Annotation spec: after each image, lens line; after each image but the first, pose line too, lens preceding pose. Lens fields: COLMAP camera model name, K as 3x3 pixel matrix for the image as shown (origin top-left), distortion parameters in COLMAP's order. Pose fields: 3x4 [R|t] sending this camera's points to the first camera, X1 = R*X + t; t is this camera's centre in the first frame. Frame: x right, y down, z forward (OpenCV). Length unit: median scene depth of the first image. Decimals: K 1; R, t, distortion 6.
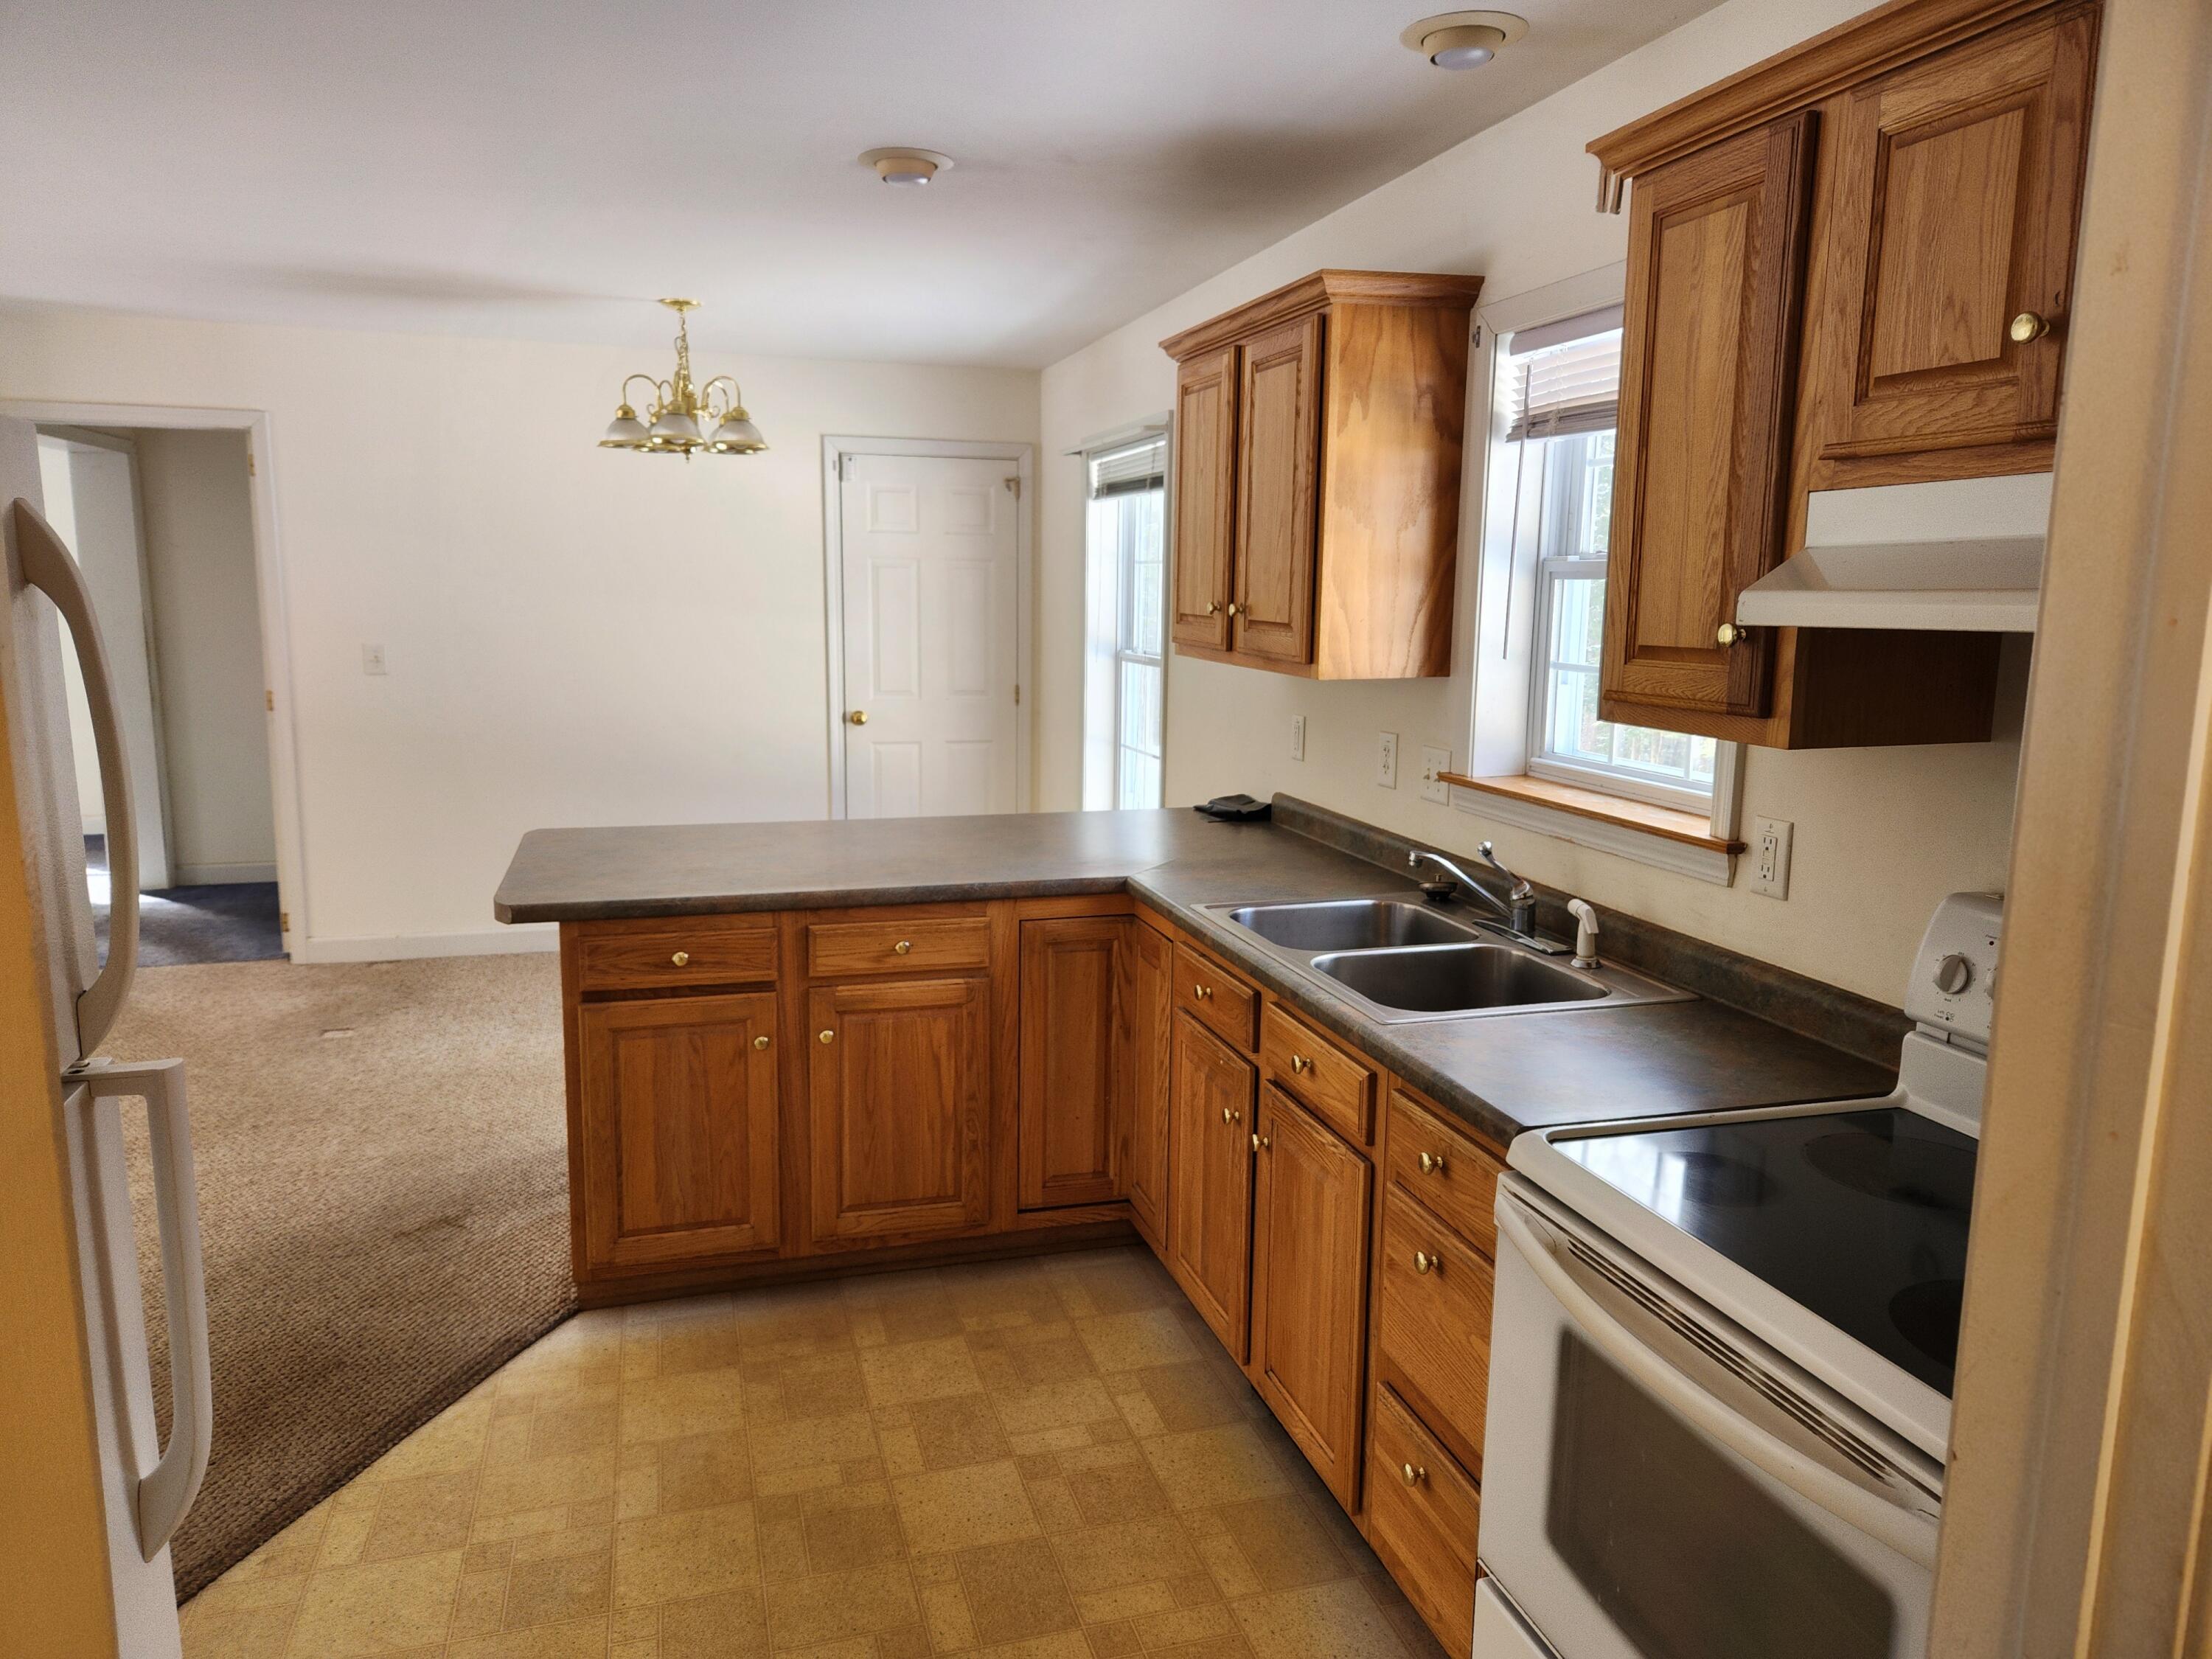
lens RADIAL K [[1475.7, 0, 1089.5], [0, 1475.7, 816.5], [0, 0, 1]] dist [0.061177, -0.053662]
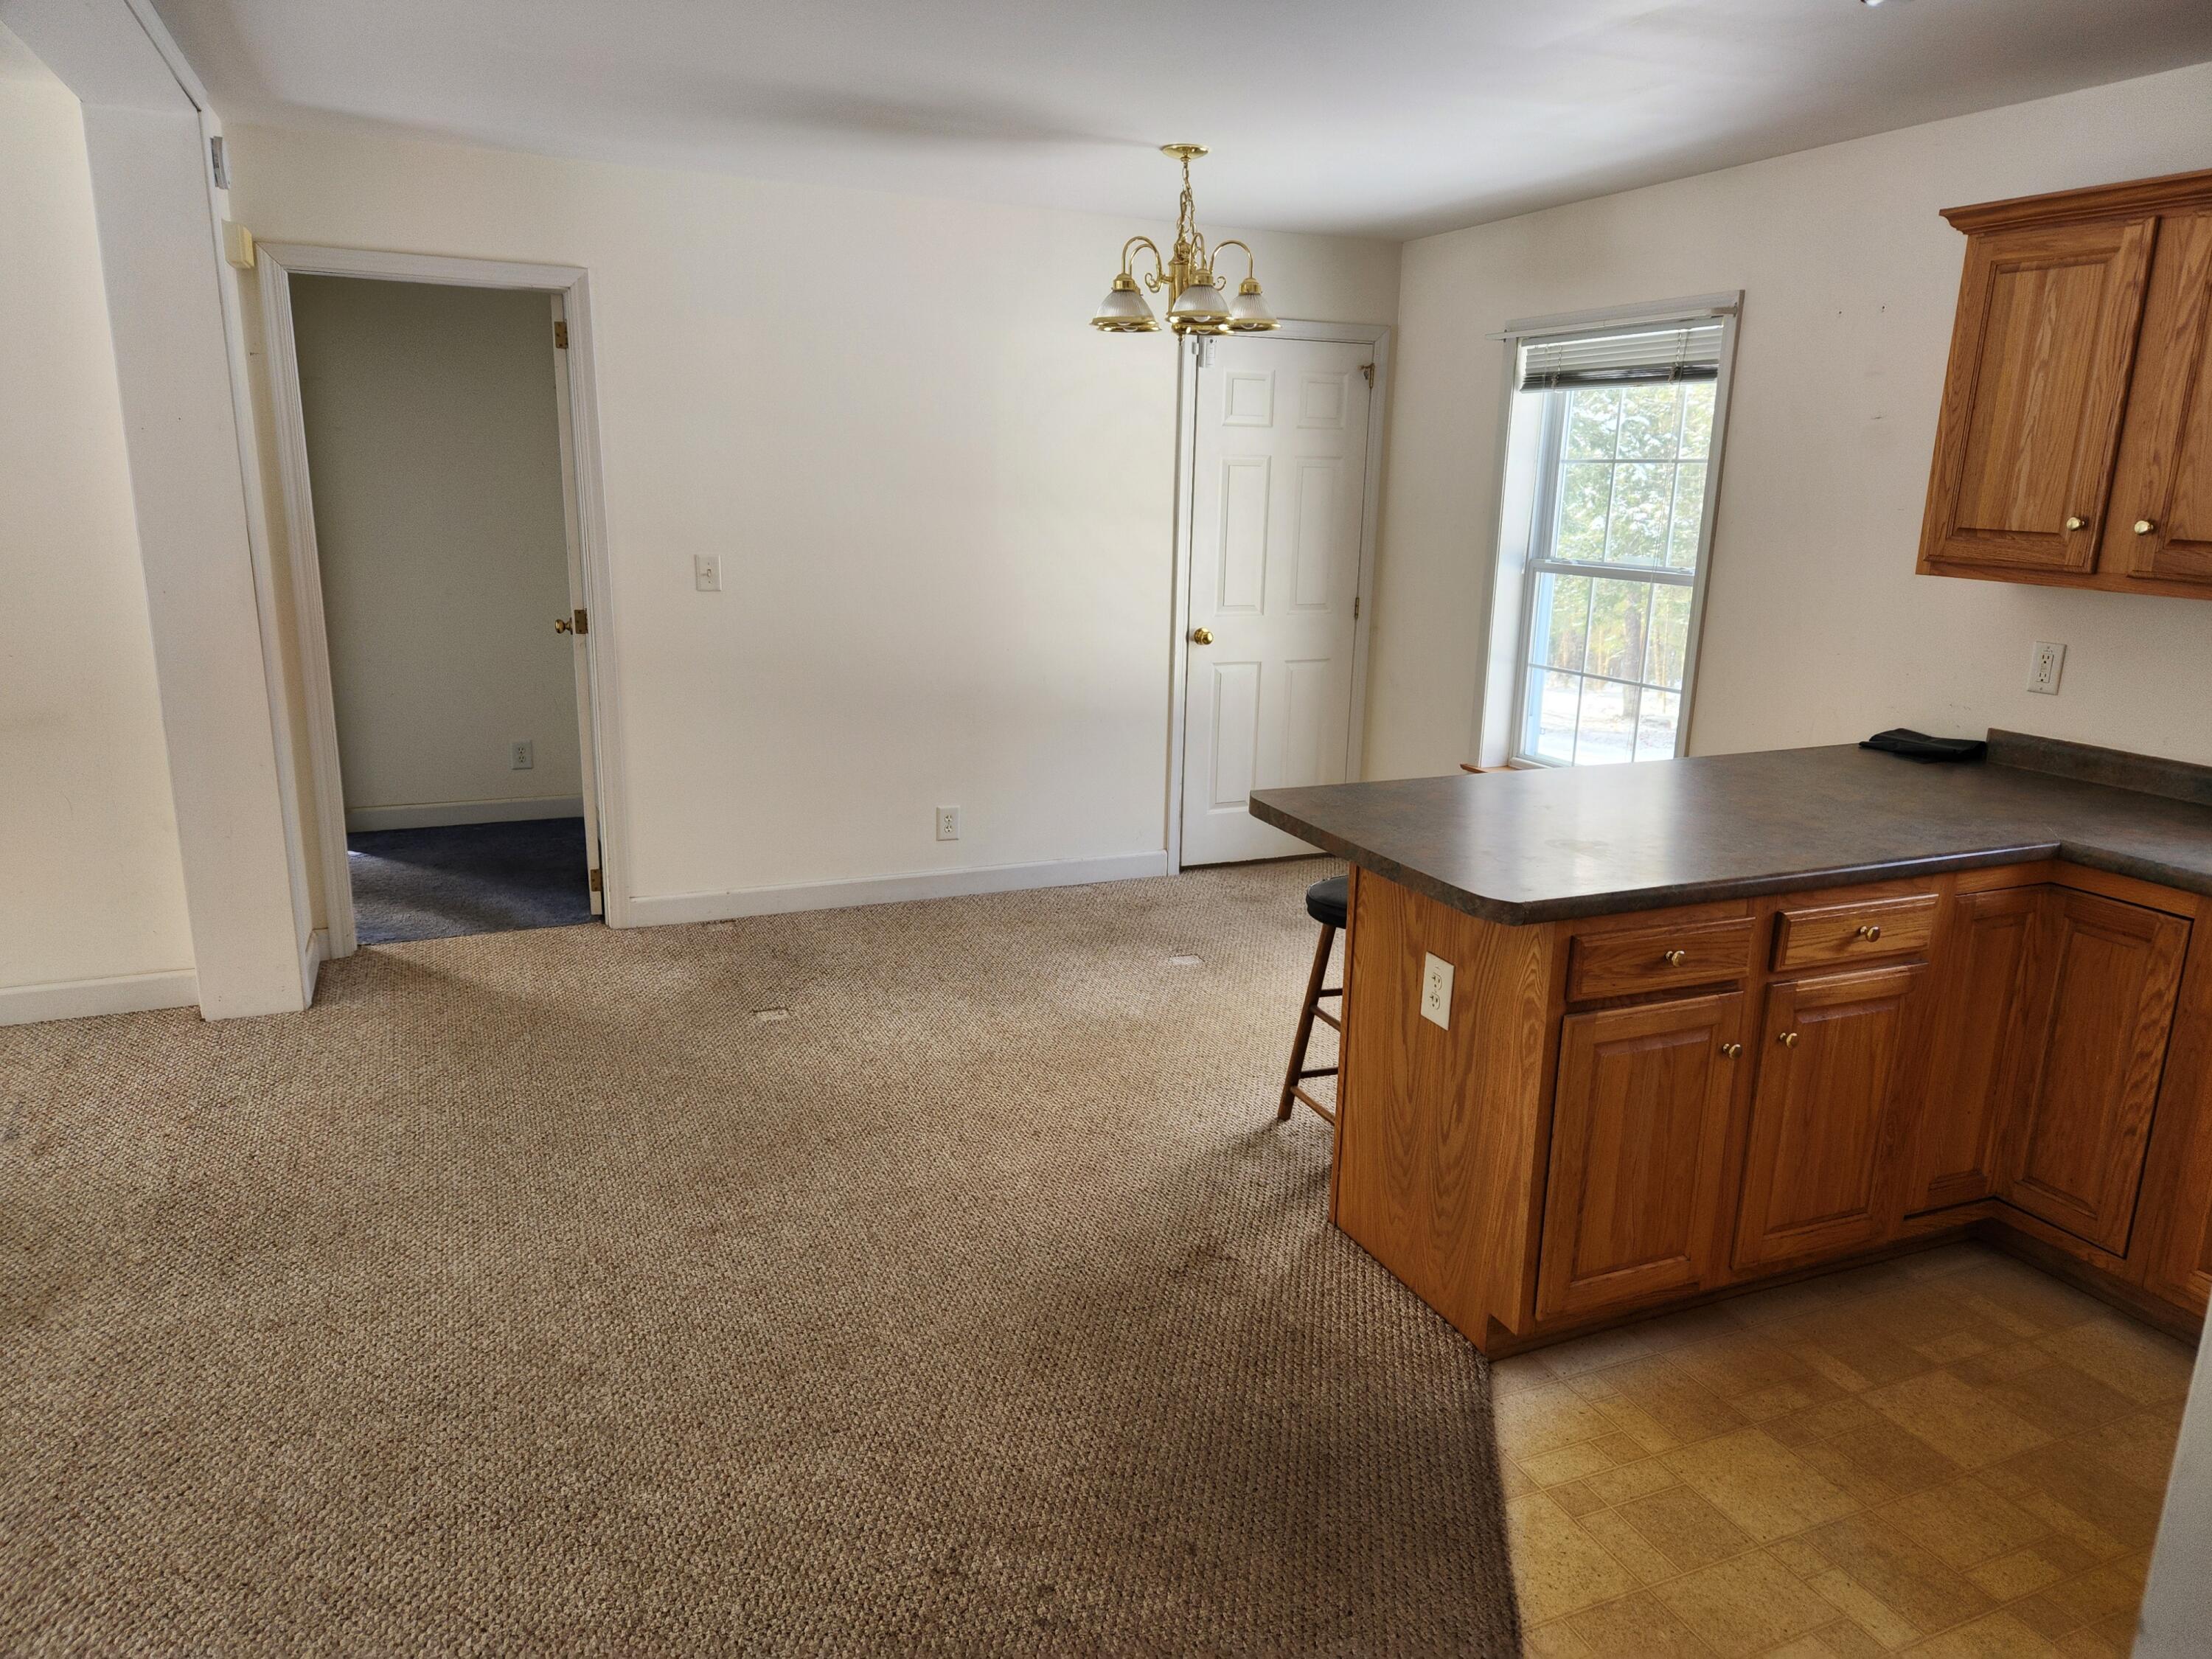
lens RADIAL K [[1475.7, 0, 1103.5], [0, 1475.7, 832.9], [0, 0, 1]] dist [0.061177, -0.053662]
pose [[0.991024, -0.024225, 0.131471, -0.648441], [0.013210, 0.996376, 0.084023, -0.045069], [-0.133030, -0.081533, 0.987753, 0.204961]]
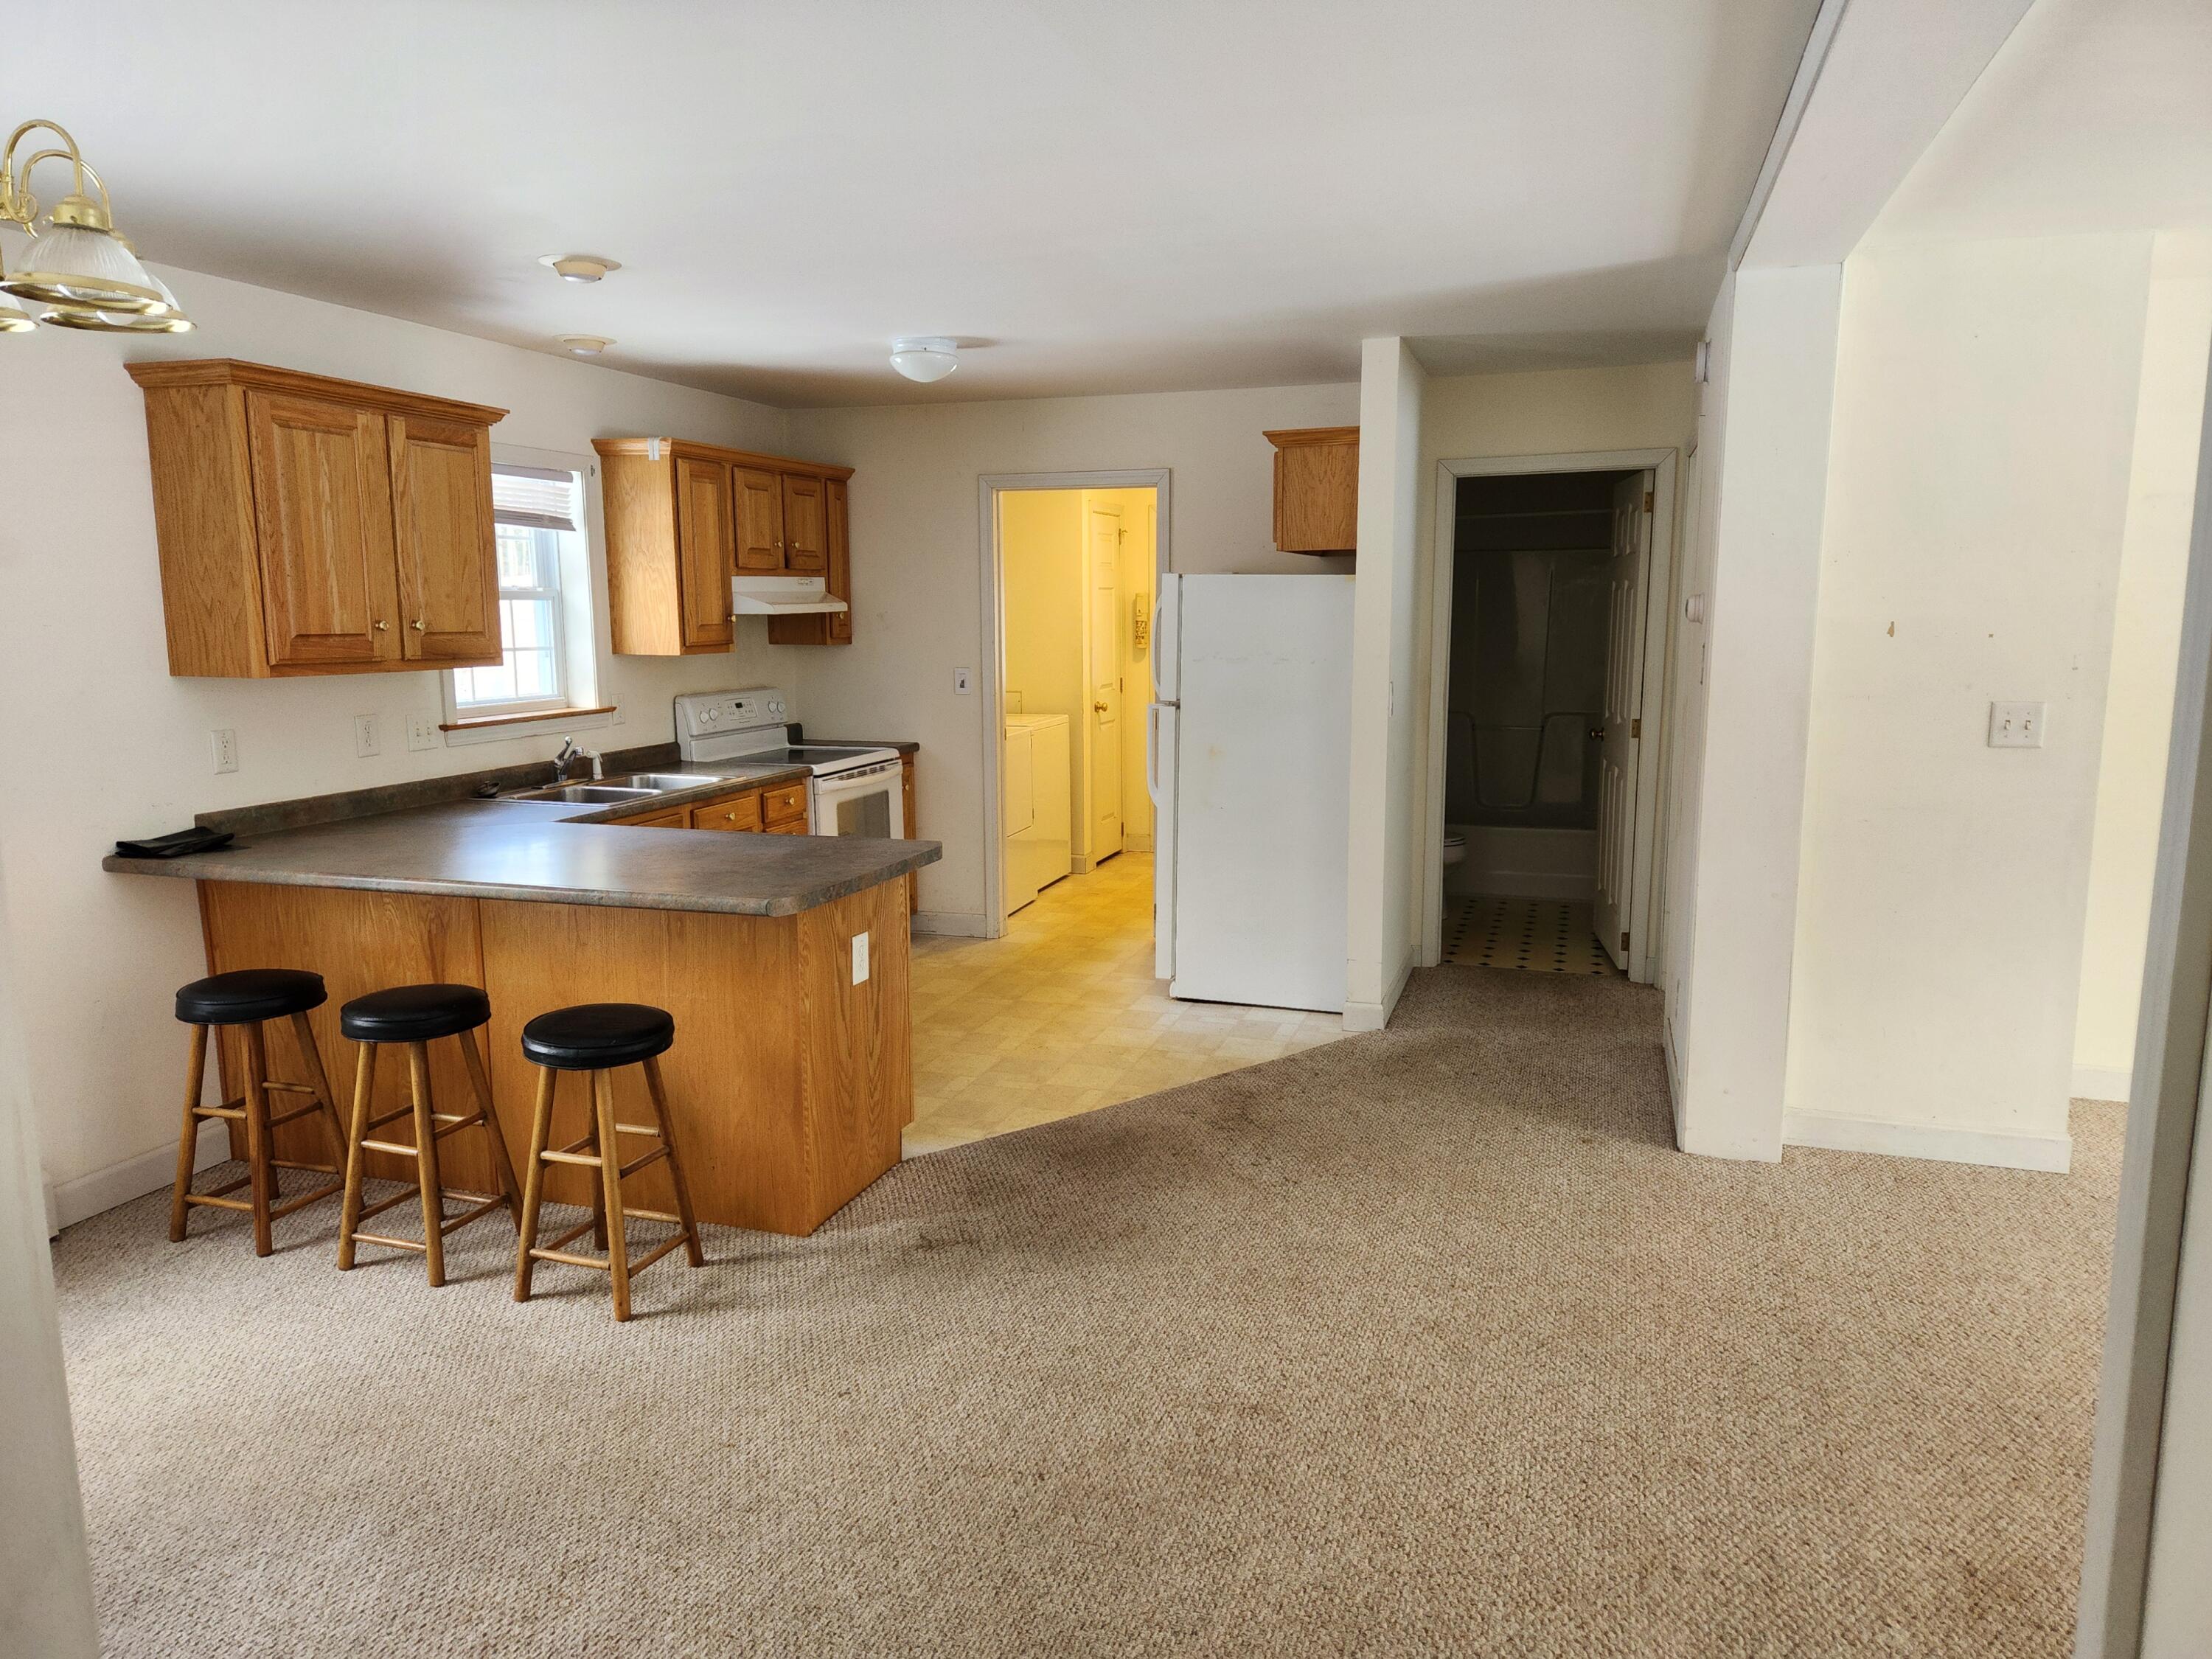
lens RADIAL K [[1475.7, 0, 1116.5], [0, 1475.7, 839.7], [0, 0, 1]] dist [0.061177, -0.053662]
pose [[-0.831085, -0.096355, 0.547736, -1.157401], [0.085035, 0.951280, 0.296369, -0.304125], [-0.549607, 0.292884, -0.782401, 1.787701]]
